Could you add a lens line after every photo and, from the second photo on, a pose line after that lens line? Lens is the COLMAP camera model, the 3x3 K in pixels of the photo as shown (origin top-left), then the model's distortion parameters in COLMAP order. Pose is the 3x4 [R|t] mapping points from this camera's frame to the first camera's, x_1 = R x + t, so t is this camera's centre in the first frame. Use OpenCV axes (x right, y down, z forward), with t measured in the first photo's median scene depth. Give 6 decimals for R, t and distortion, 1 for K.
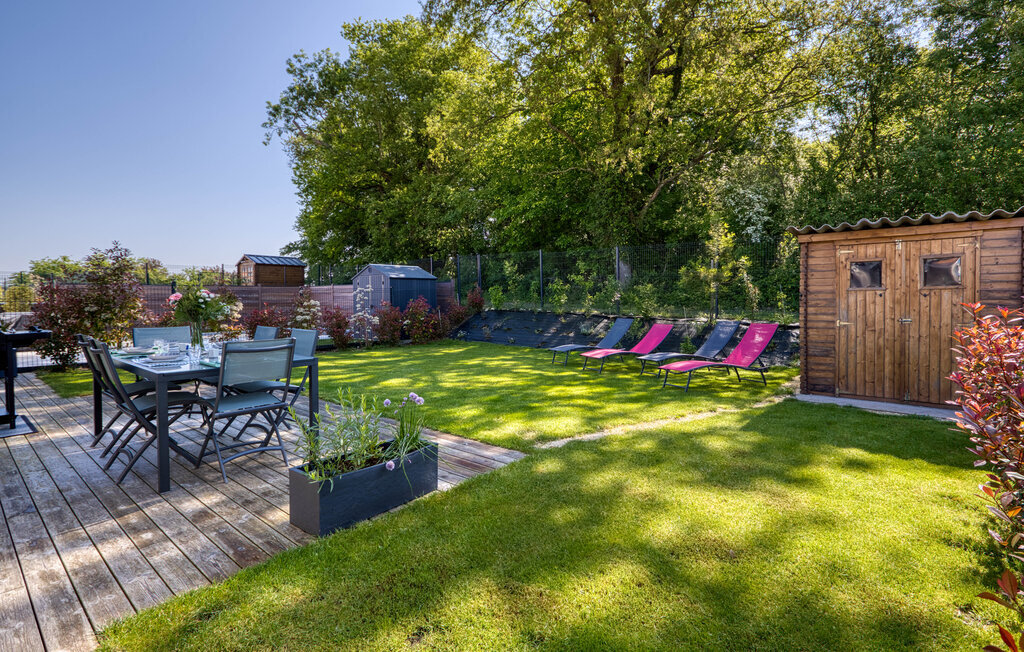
lens RADIAL K [[480.0, 0, 514.3], [0, 480.0, 298.4], [0, 0, 1]] dist [0.003073, 0.000277]
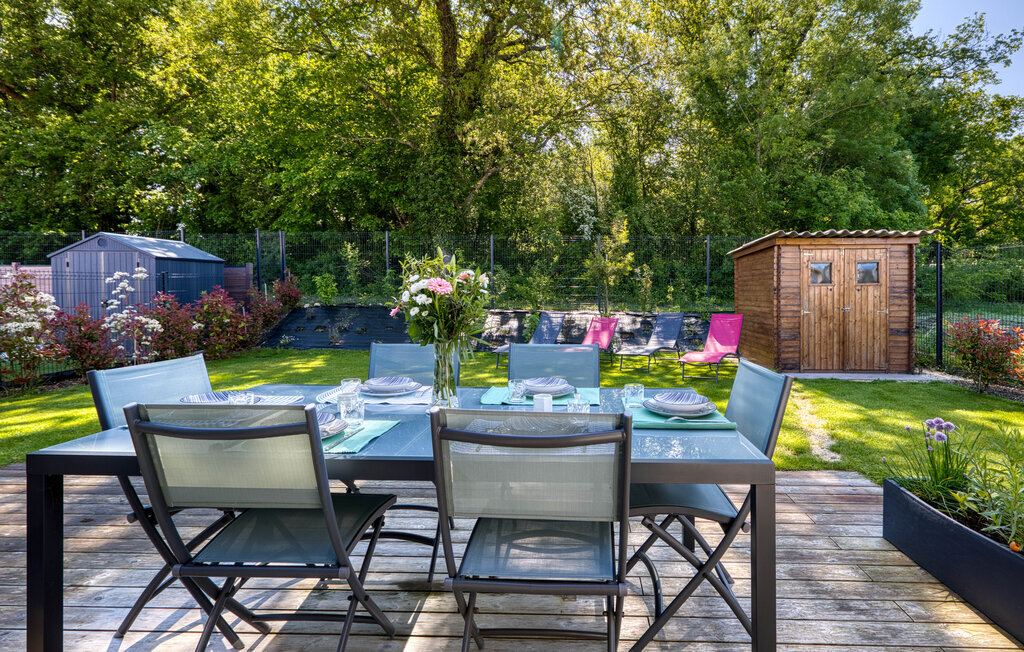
lens RADIAL K [[499.4, 0, 563.2], [0, 499.4, 286.6], [0, 0, 1]] dist [0.002207, 0.000378]
pose [[0.783294, 0.009990, 0.621572, -0.617485], [-0.003873, 0.999930, -0.011191, 0.002647], [-0.621640, 0.006359, 0.783277, 0.393909]]
